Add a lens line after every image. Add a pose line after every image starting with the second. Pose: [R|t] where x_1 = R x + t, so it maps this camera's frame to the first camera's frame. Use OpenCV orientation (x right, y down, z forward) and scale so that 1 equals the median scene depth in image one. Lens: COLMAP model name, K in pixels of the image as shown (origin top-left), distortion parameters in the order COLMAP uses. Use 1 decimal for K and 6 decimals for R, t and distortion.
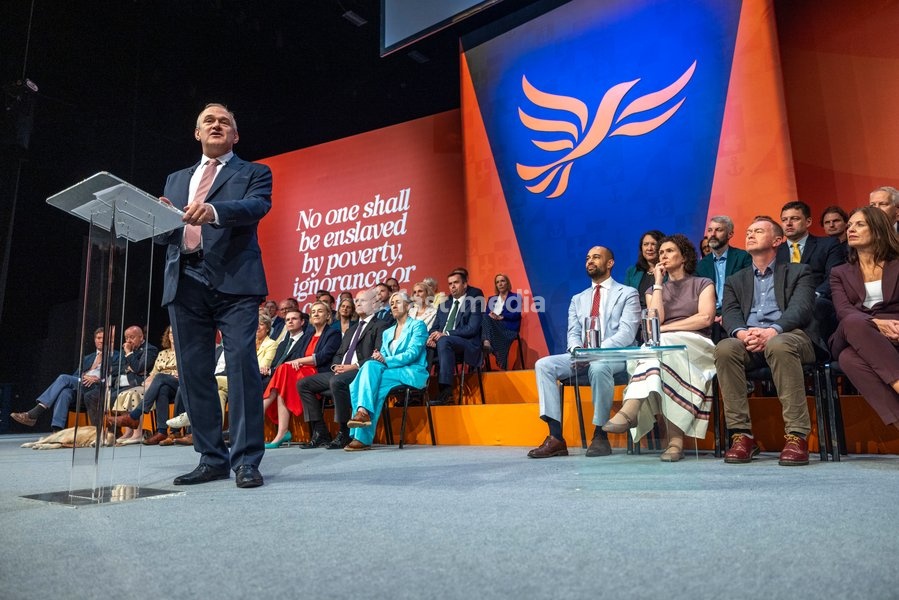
lens RADIAL K [[630.3, 0, 438.5], [0, 630.3, 281.7], [0, 0, 1]] dist [0.002951, 0.001050]
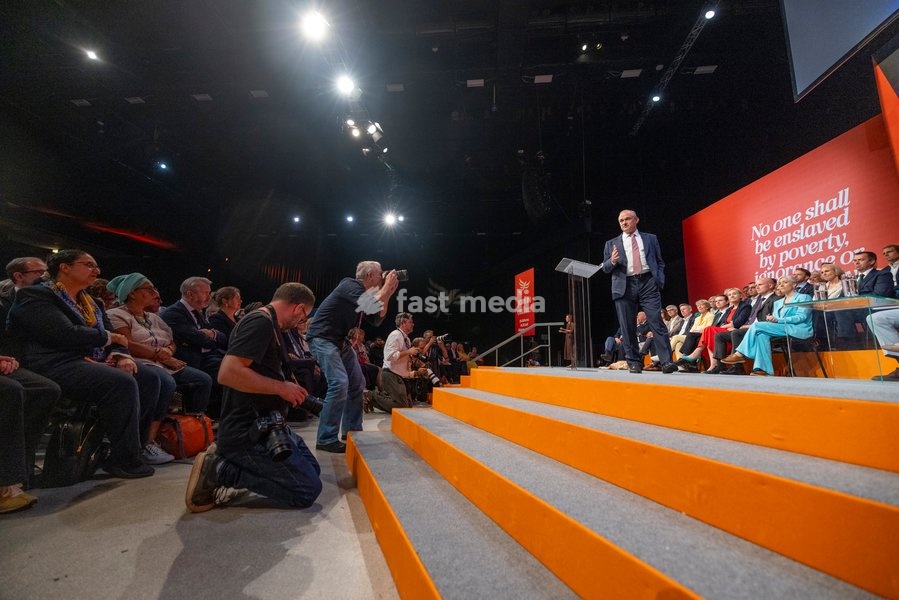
lens RADIAL K [[370.1, 0, 447.8], [0, 370.1, 290.3], [0, 0, 1]] dist [-0.001151, -0.000425]
pose [[0.520138, -0.121991, -0.845325, 0.136475], [0.124156, 0.990033, -0.066479, 0.004718], [0.845010, -0.070374, 0.530099, -0.080604]]
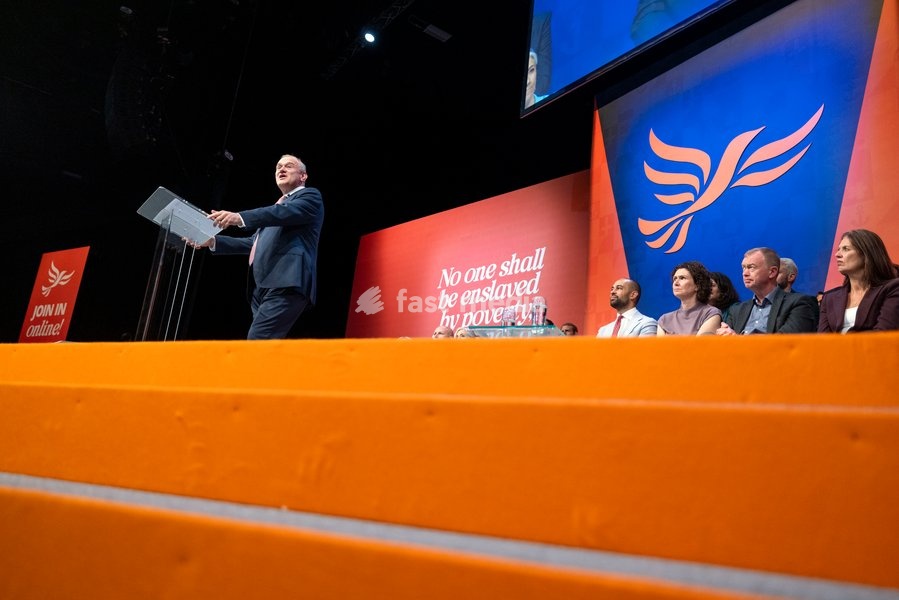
lens RADIAL K [[698.7, 0, 437.9], [0, 698.7, 286.1], [0, 0, 1]] dist [0.002587, 0.002185]
pose [[0.952295, 0.033097, -0.303379, 0.125735], [-0.069199, 0.991627, -0.109030, 0.040818], [0.297230, 0.124822, 0.946612, -0.065305]]
